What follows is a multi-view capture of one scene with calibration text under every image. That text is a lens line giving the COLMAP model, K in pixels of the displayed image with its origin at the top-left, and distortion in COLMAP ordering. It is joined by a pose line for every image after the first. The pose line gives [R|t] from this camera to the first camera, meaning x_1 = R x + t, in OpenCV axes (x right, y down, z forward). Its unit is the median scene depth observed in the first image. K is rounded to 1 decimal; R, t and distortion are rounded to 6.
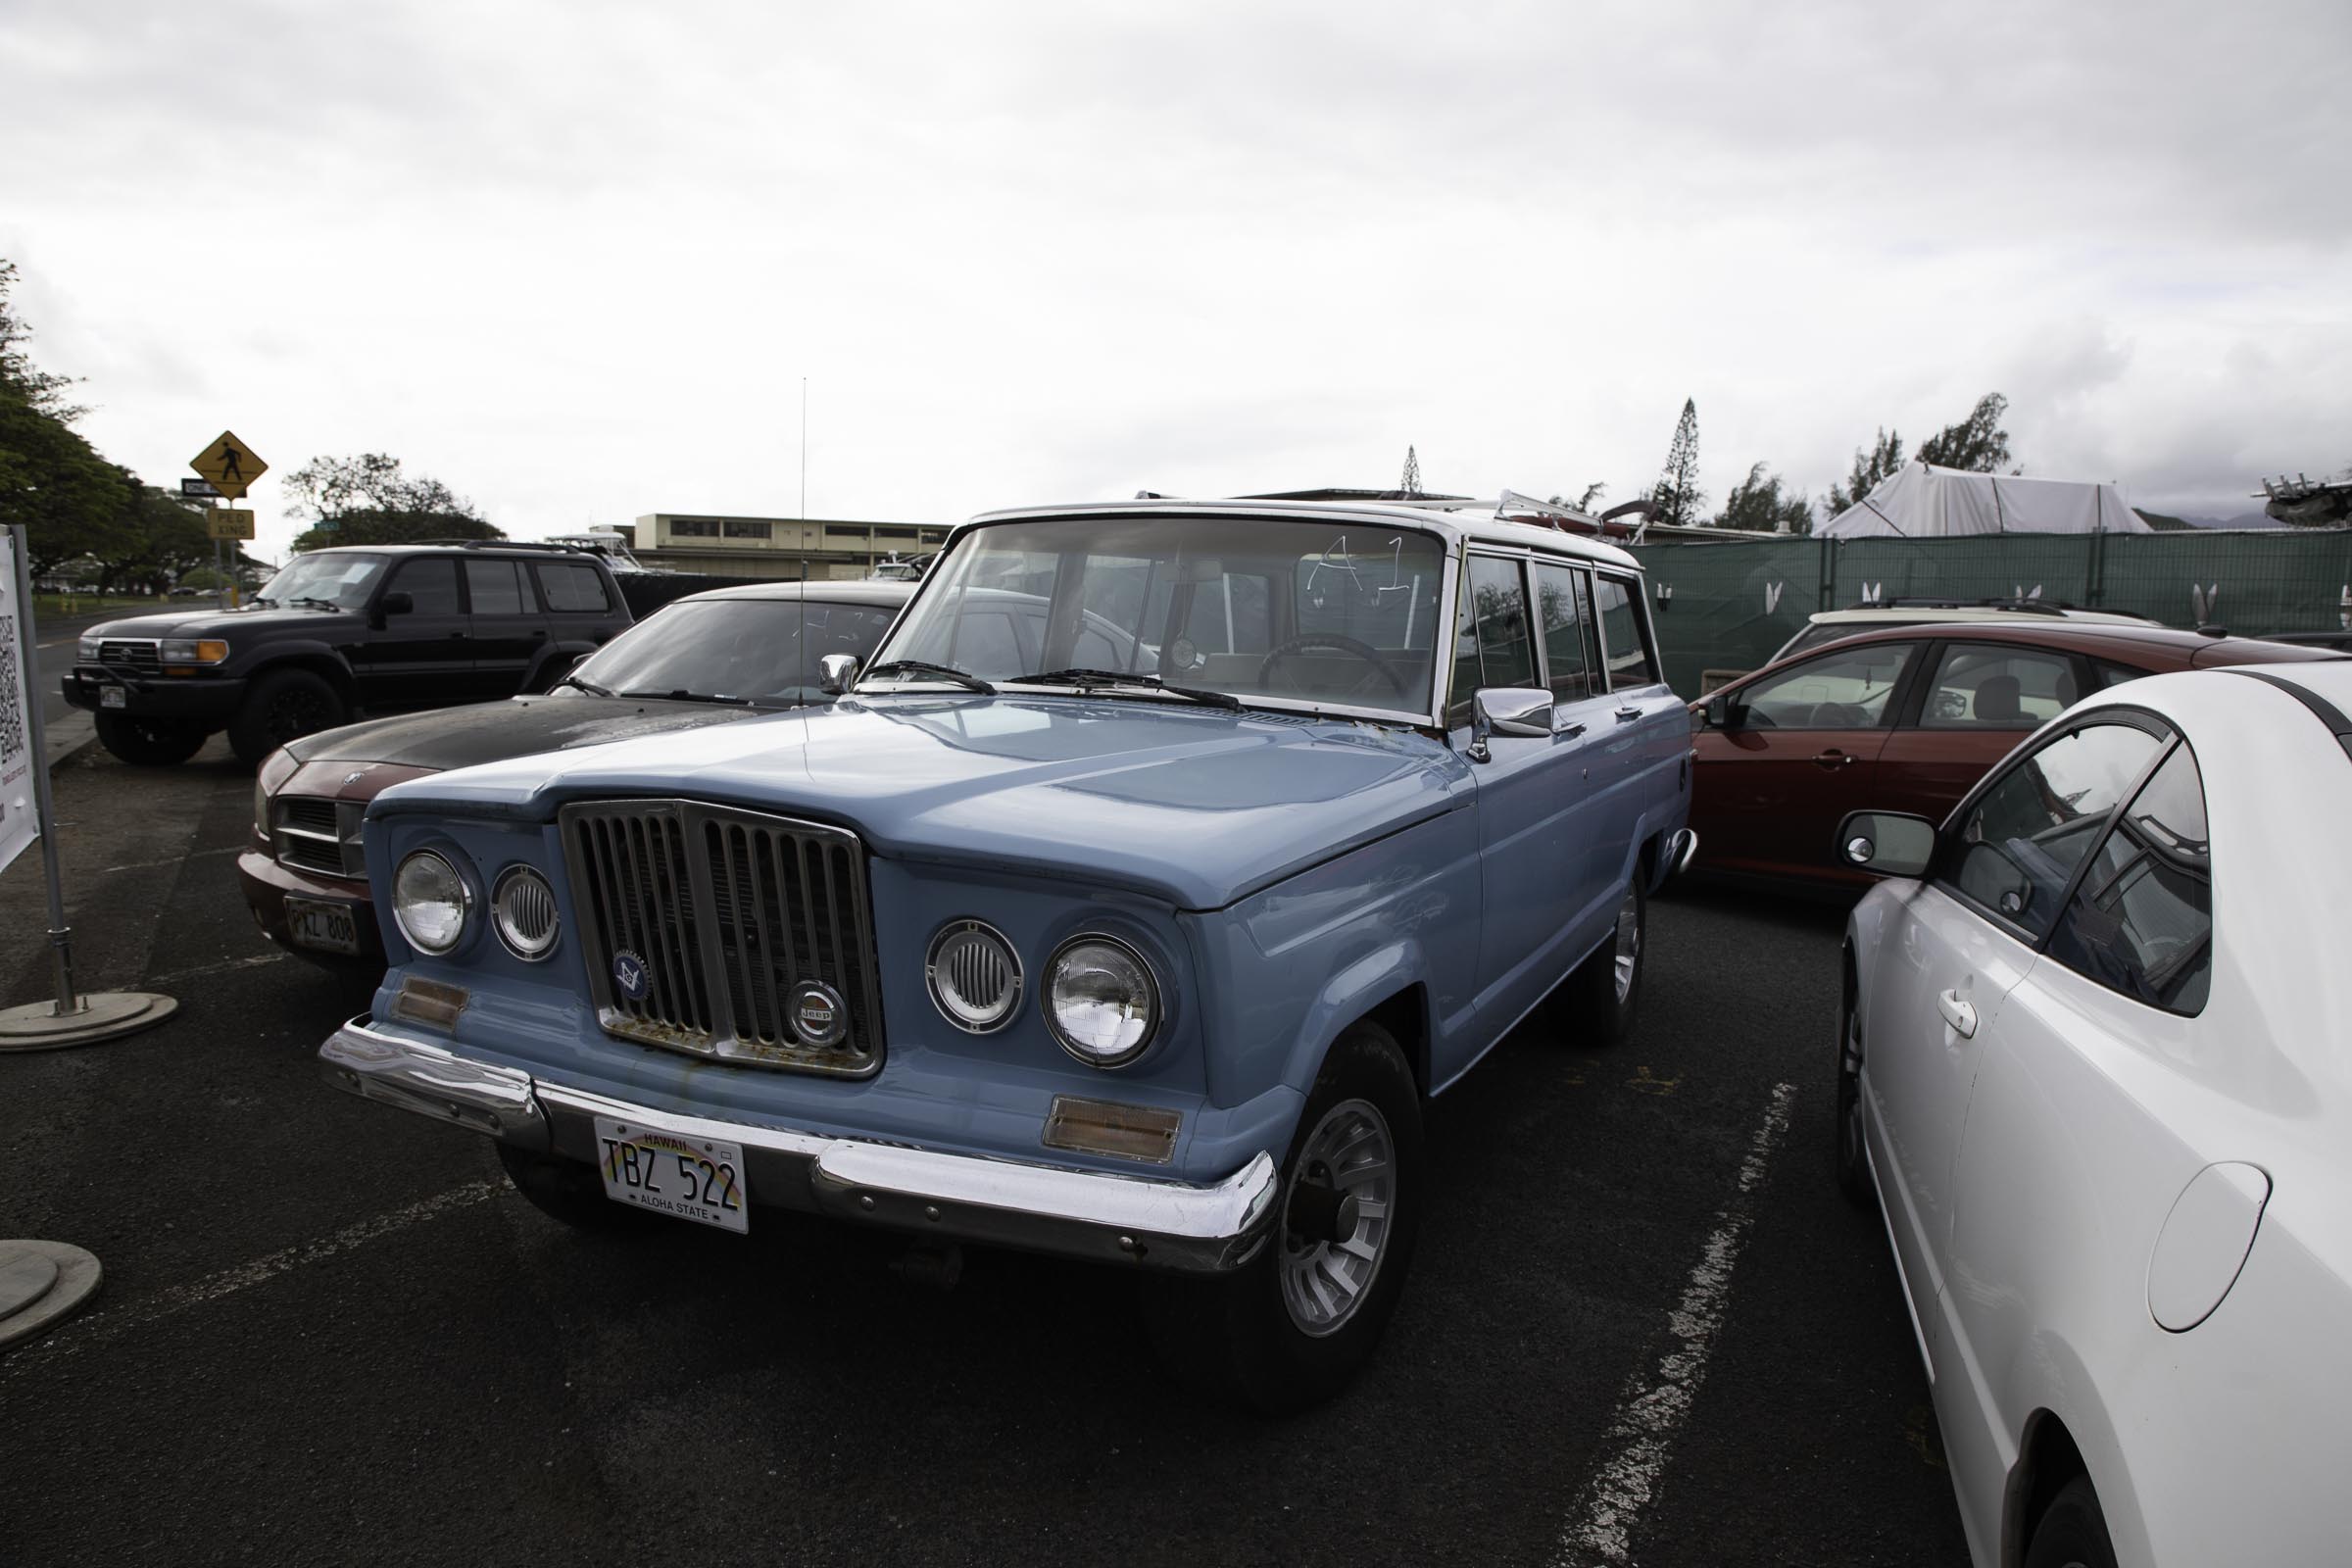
lens RADIAL K [[1648.1, 0, 1176.0], [0, 1648.1, 784.0], [0, 0, 1]] dist [-0.063001, 0.039297]
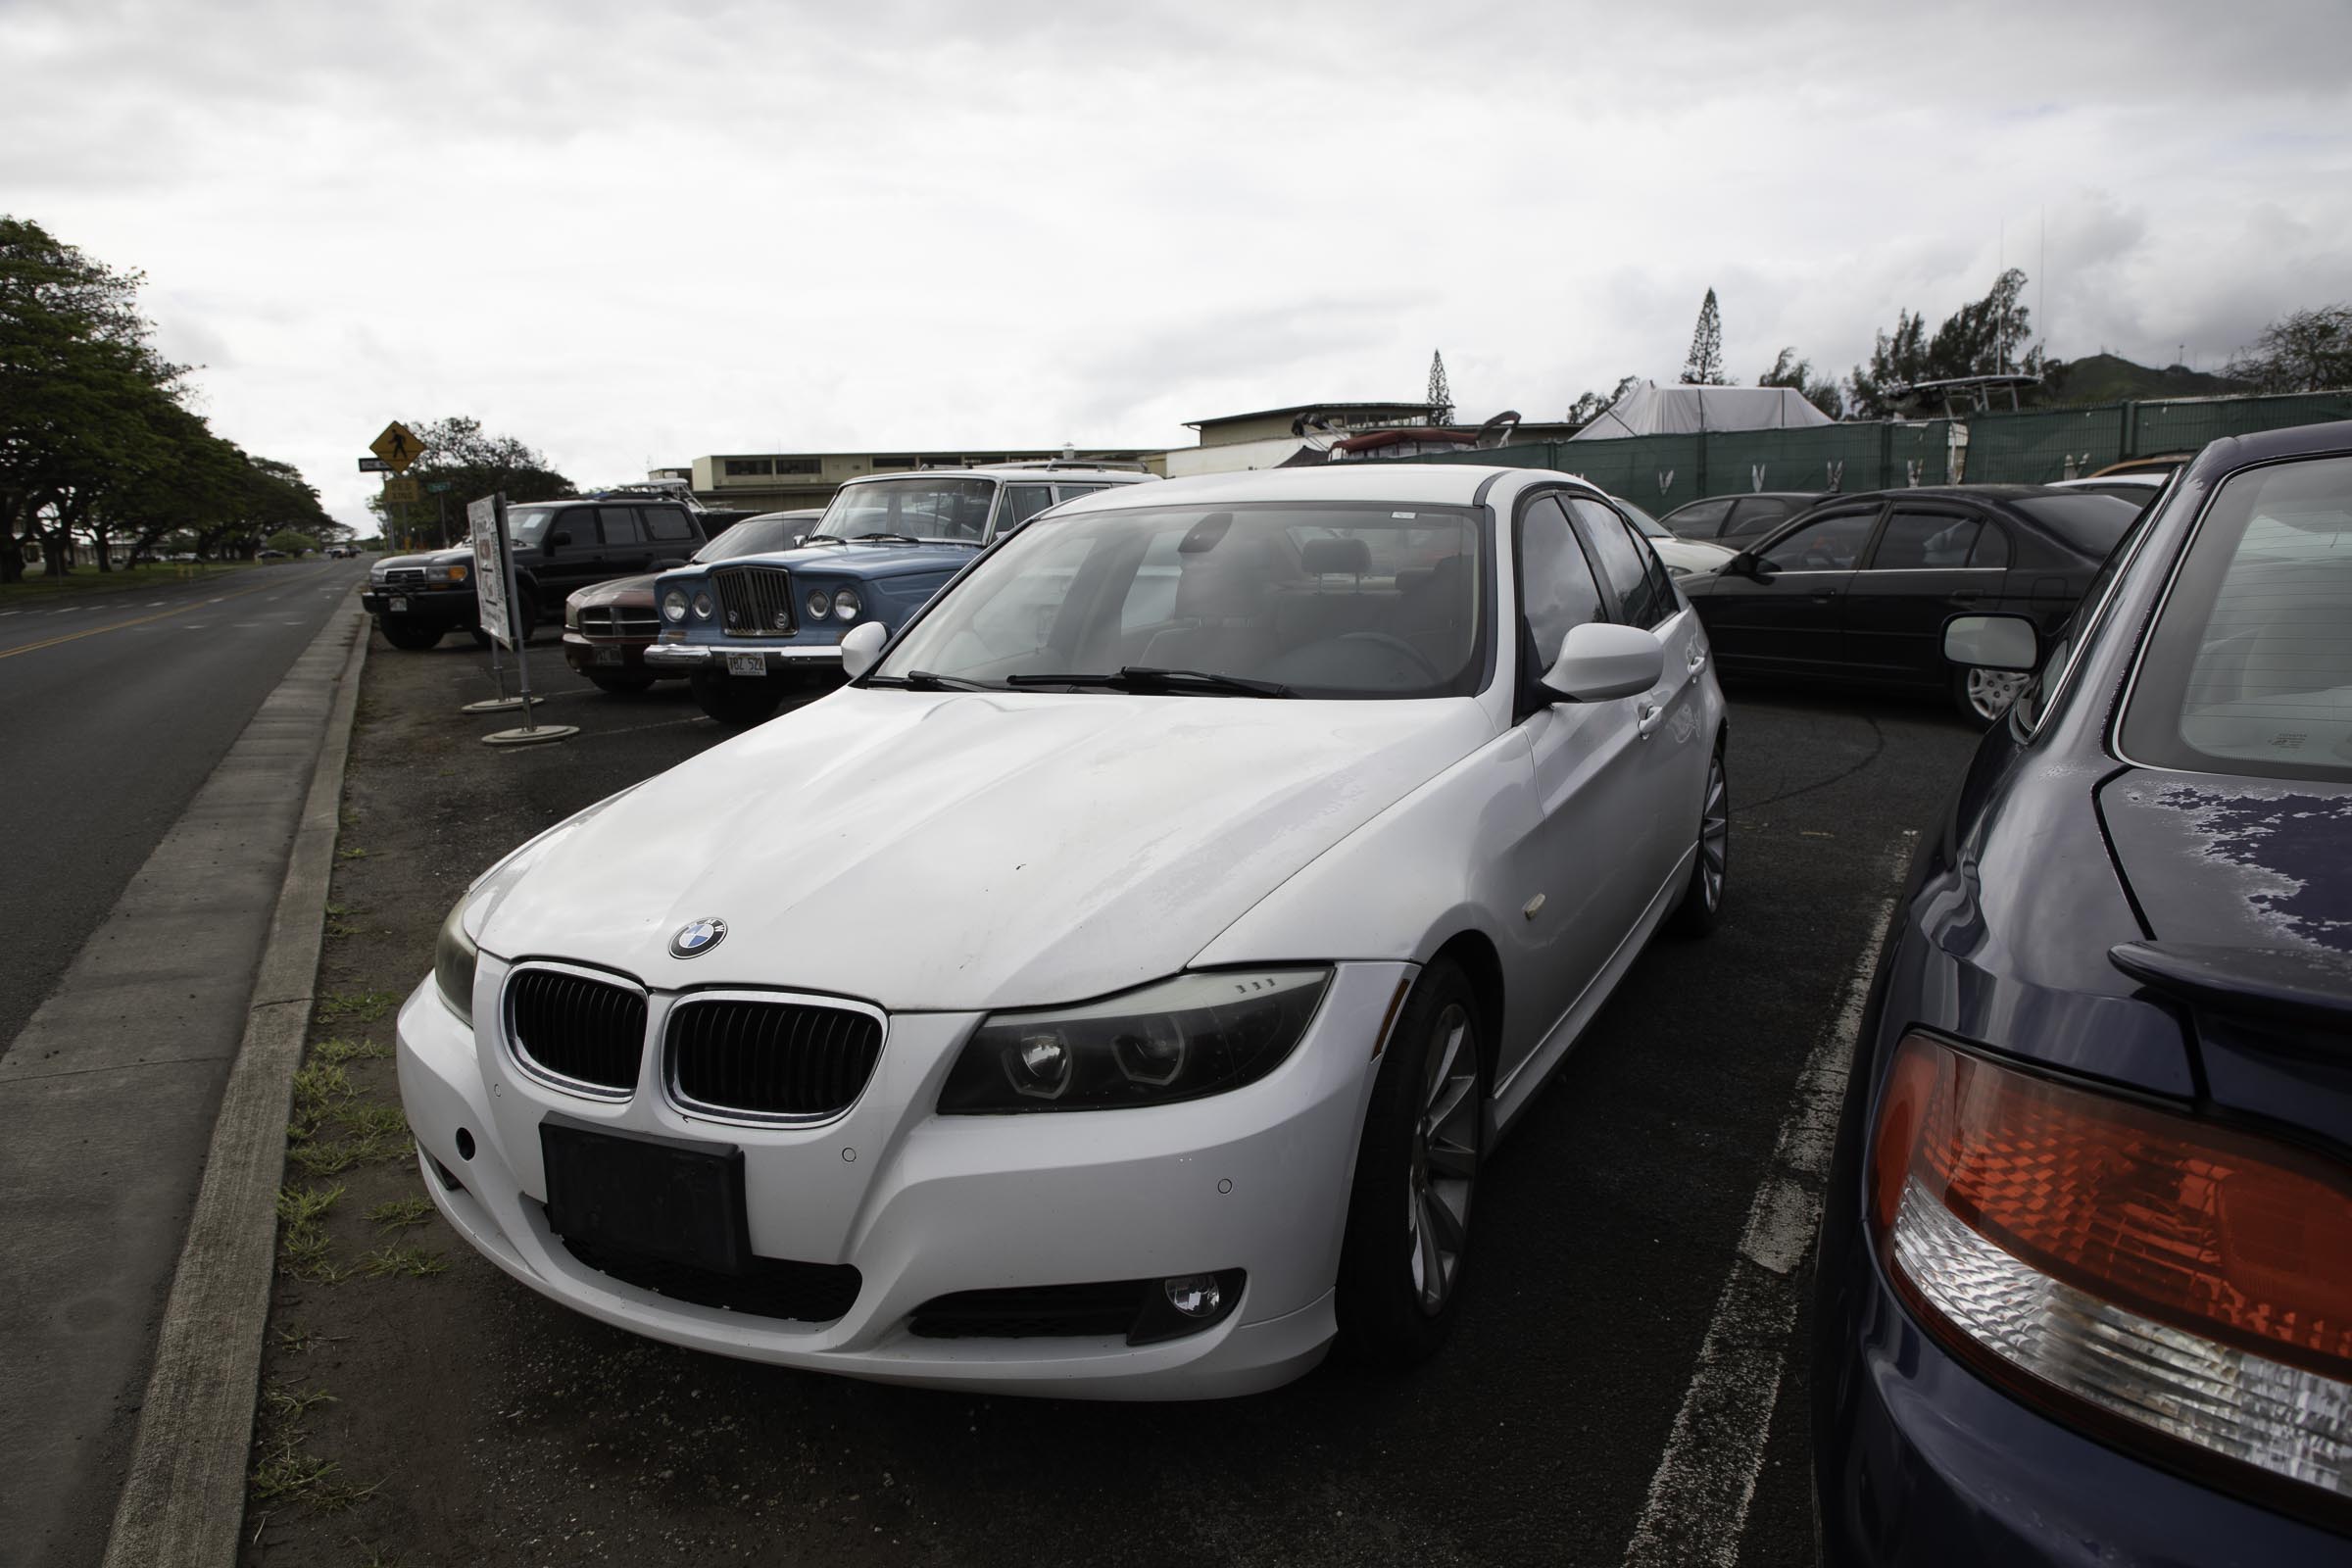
lens RADIAL K [[1644.2, 0, 1176.0], [0, 1644.2, 784.0], [0, 0, 1]] dist [-0.069236, 0.032236]
pose [[0.998226, -0.043525, -0.040633, 0.055193], [0.045551, 0.997692, 0.050348, 0.024198], [0.038348, -0.052109, 0.997905, -0.184180]]
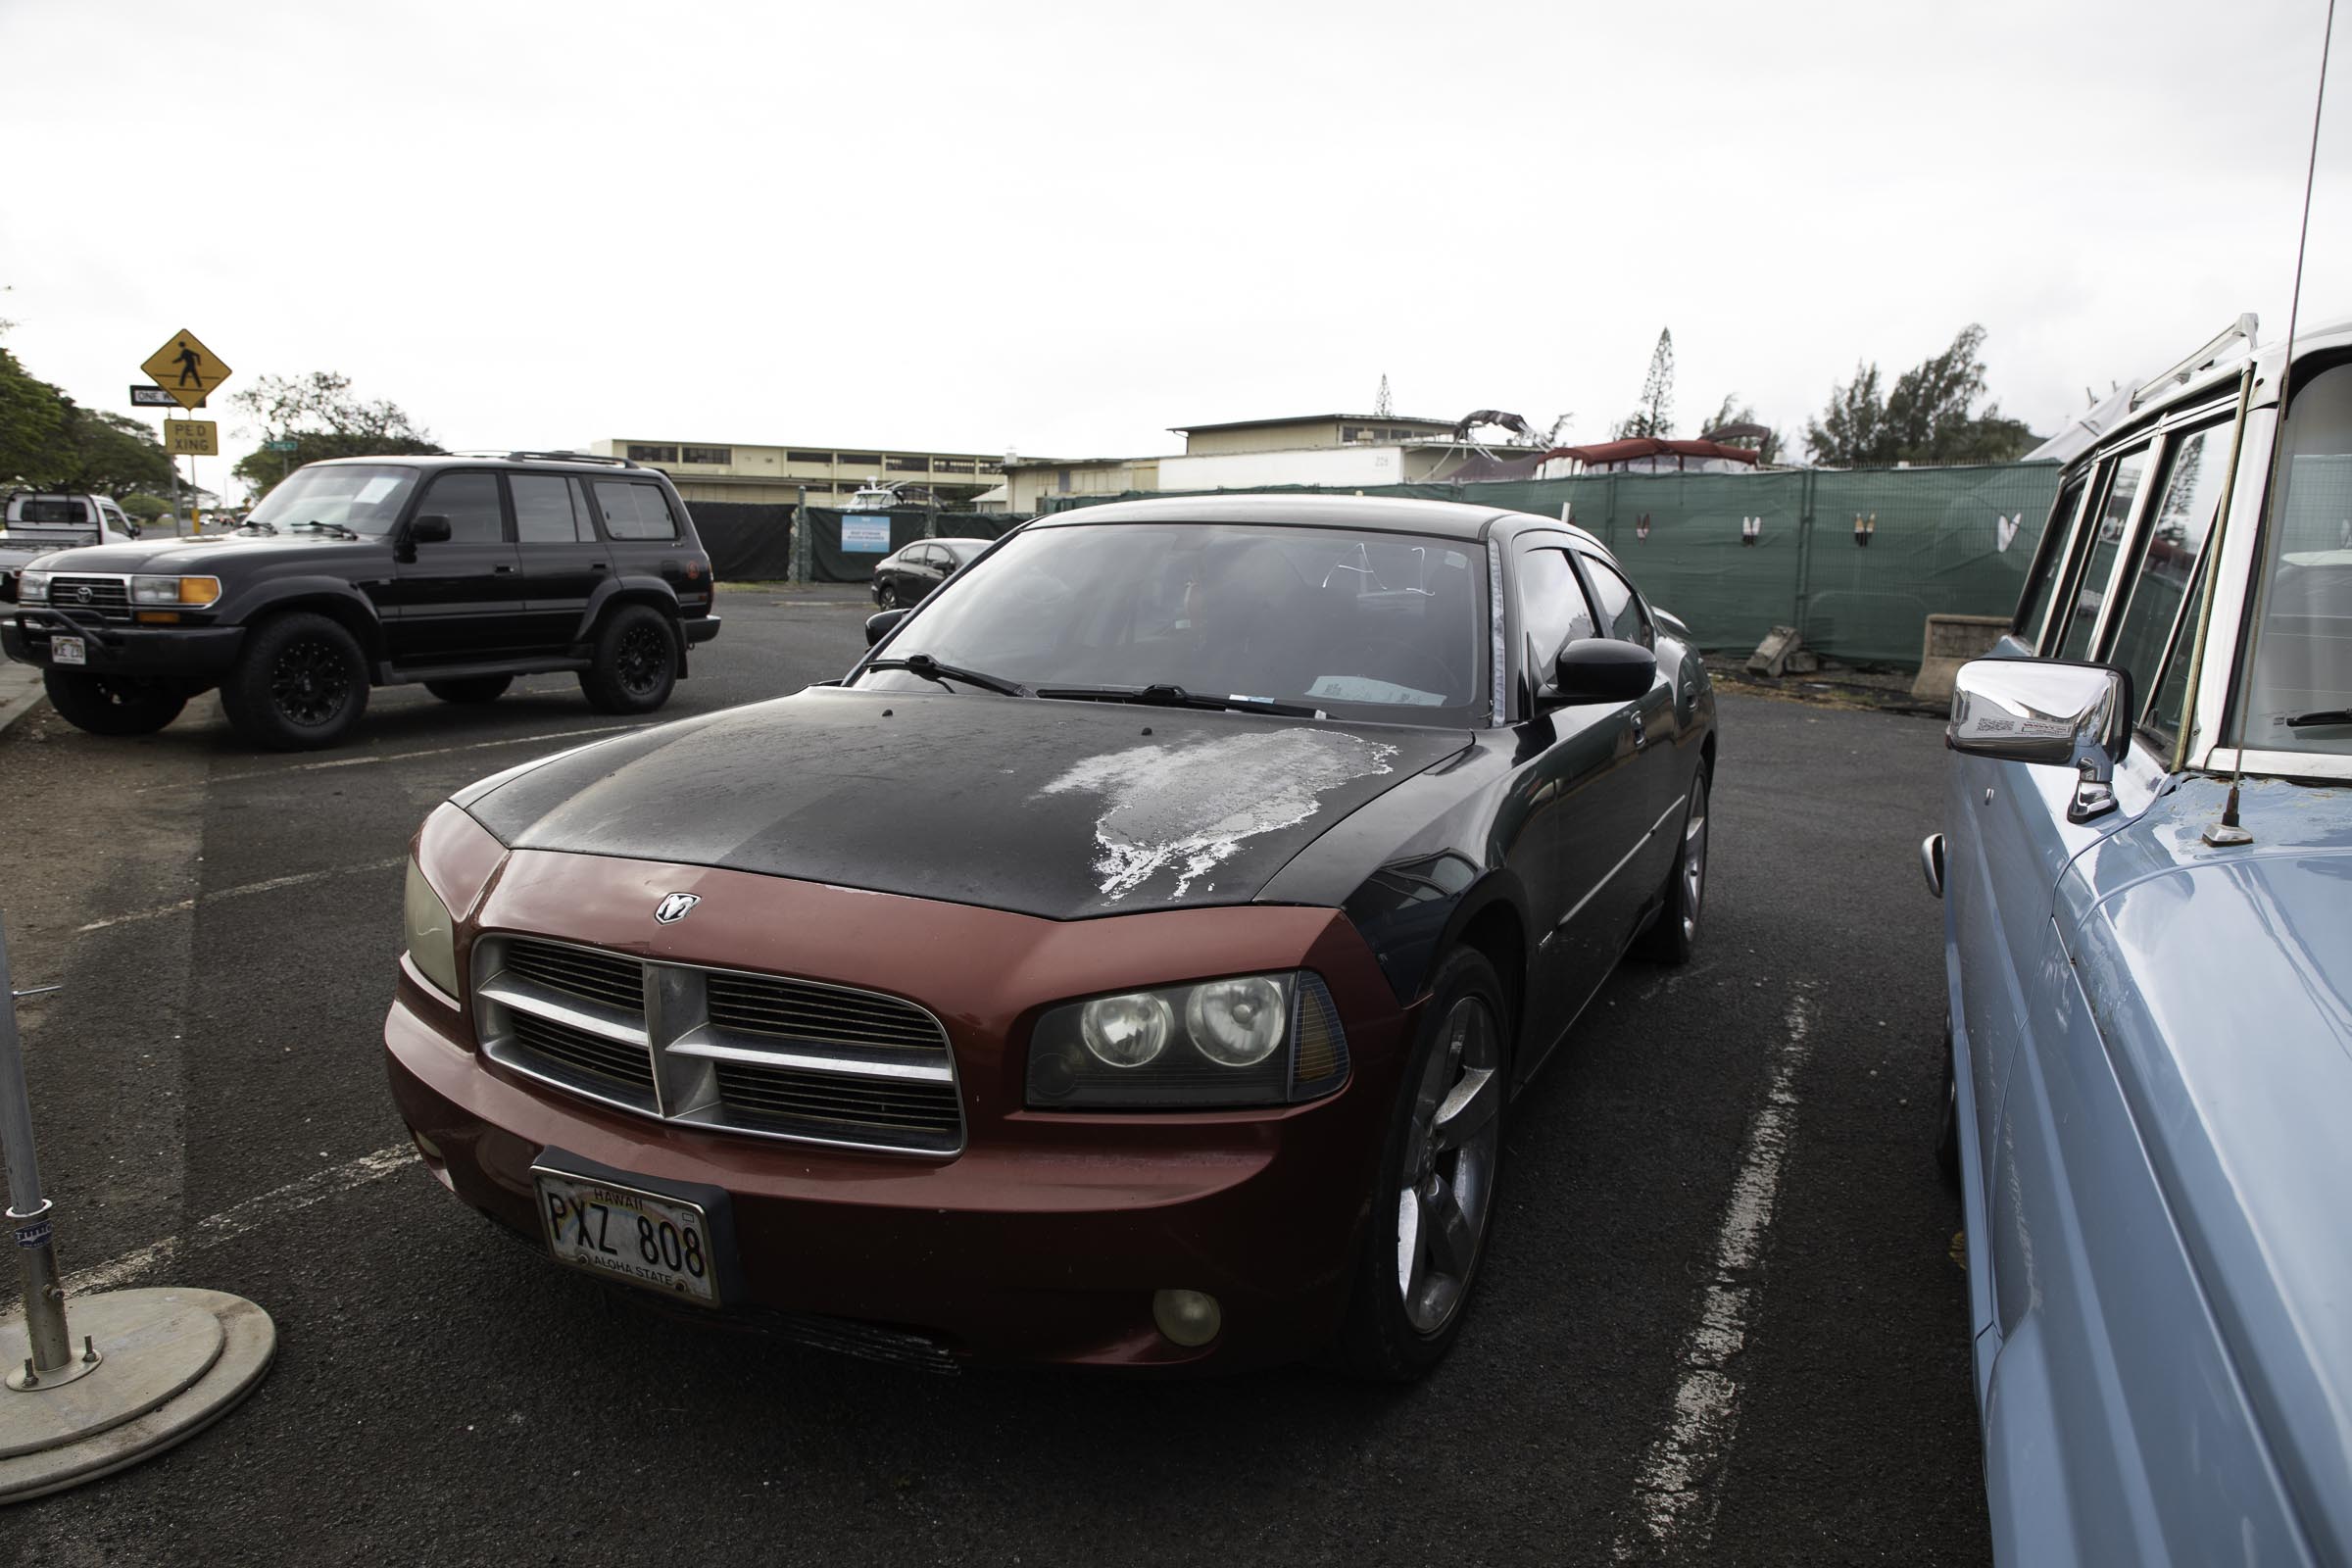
lens RADIAL K [[1648.1, 0, 1176.0], [0, 1648.1, 784.0], [0, 0, 1]] dist [-0.063001, 0.039297]
pose [[0.999627, 0.000135, 0.027306, -0.046273], [-0.001284, 0.999115, 0.042053, -0.007041], [-0.027276, -0.042073, 0.998742, 0.065701]]
